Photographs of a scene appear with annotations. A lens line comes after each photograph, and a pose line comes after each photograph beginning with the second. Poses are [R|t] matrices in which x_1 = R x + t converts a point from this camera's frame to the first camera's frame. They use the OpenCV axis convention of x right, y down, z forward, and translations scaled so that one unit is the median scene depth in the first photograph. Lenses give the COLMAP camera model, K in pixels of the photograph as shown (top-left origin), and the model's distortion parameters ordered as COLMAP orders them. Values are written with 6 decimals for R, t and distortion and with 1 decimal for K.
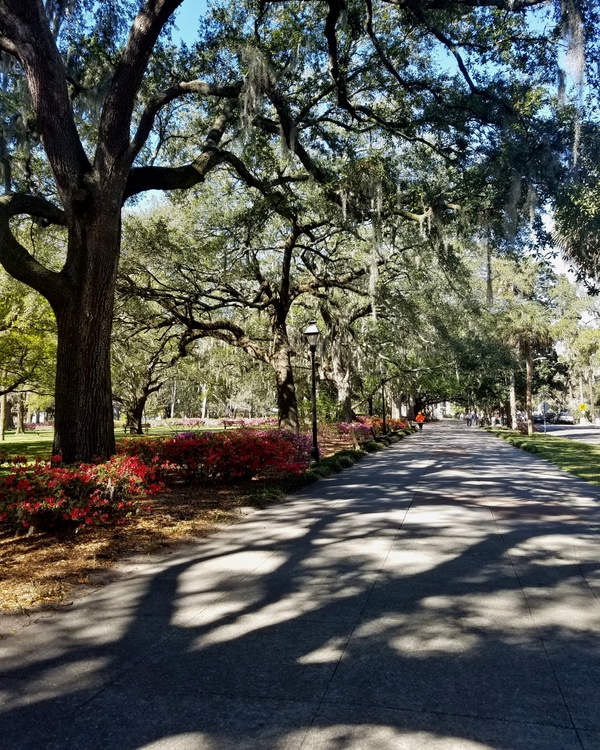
lens RADIAL K [[613.6, 0, 299.8], [0, 613.6, 375.2], [0, 0, 1]] dist [0.001716, -0.000144]
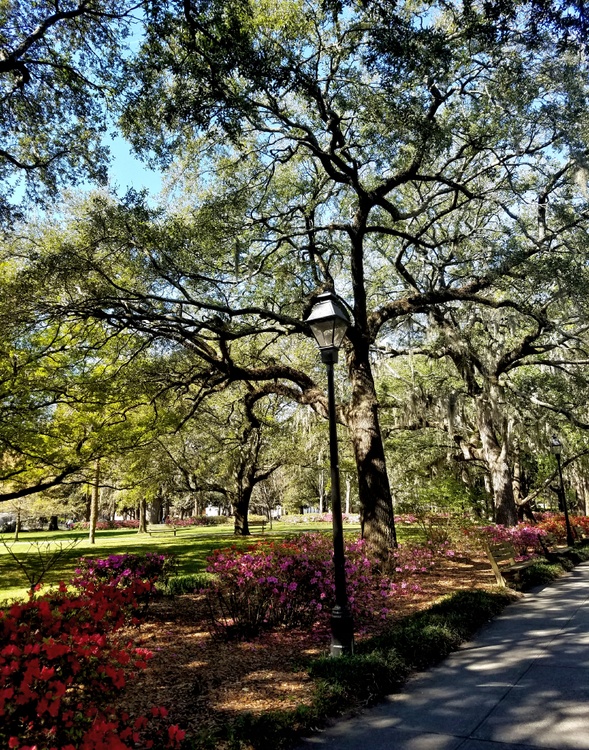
lens RADIAL K [[610.7, 0, 301.9], [0, 610.7, 333.0], [0, 0, 1]] dist [0.042243, -0.002304]
pose [[0.963276, -0.076124, -0.257498, 0.066297], [0.019980, 0.976633, -0.213981, 0.018206], [0.267770, 0.200978, 0.942288, 0.347420]]
